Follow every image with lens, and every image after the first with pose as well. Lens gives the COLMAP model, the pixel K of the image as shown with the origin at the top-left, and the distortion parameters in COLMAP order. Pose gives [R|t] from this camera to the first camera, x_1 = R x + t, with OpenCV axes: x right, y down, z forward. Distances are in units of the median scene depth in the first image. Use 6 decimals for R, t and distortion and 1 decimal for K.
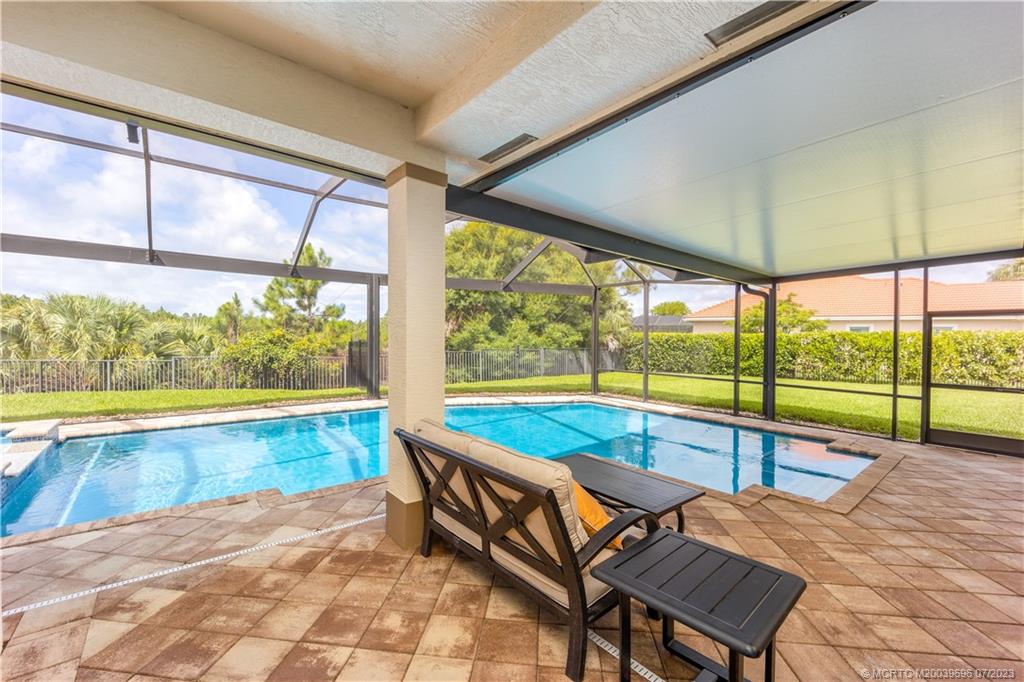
lens RADIAL K [[408.7, 0, 512.0], [0, 408.7, 341.0], [0, 0, 1]] dist [-0.000391, -0.000080]
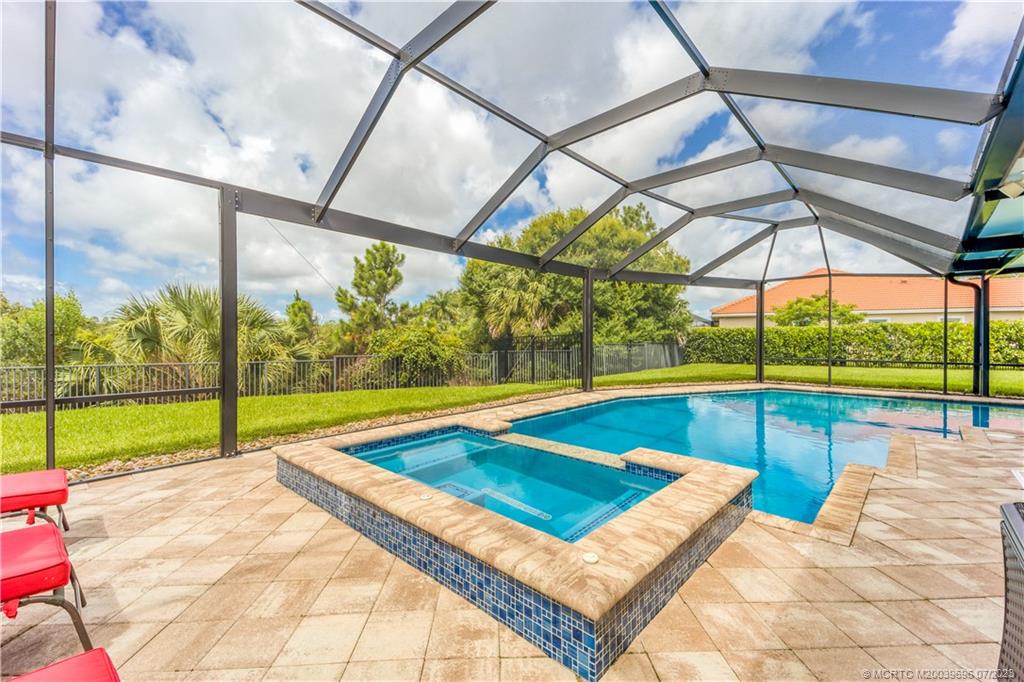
lens RADIAL K [[408.7, 0, 512.0], [0, 408.7, 341.0], [0, 0, 1]] dist [-0.000391, -0.000080]
pose [[0.993065, -0.016573, 0.116395, -0.517666], [0.016478, 0.999863, 0.001776, 0.010016], [-0.116409, 0.000154, 0.993201, 0.020966]]
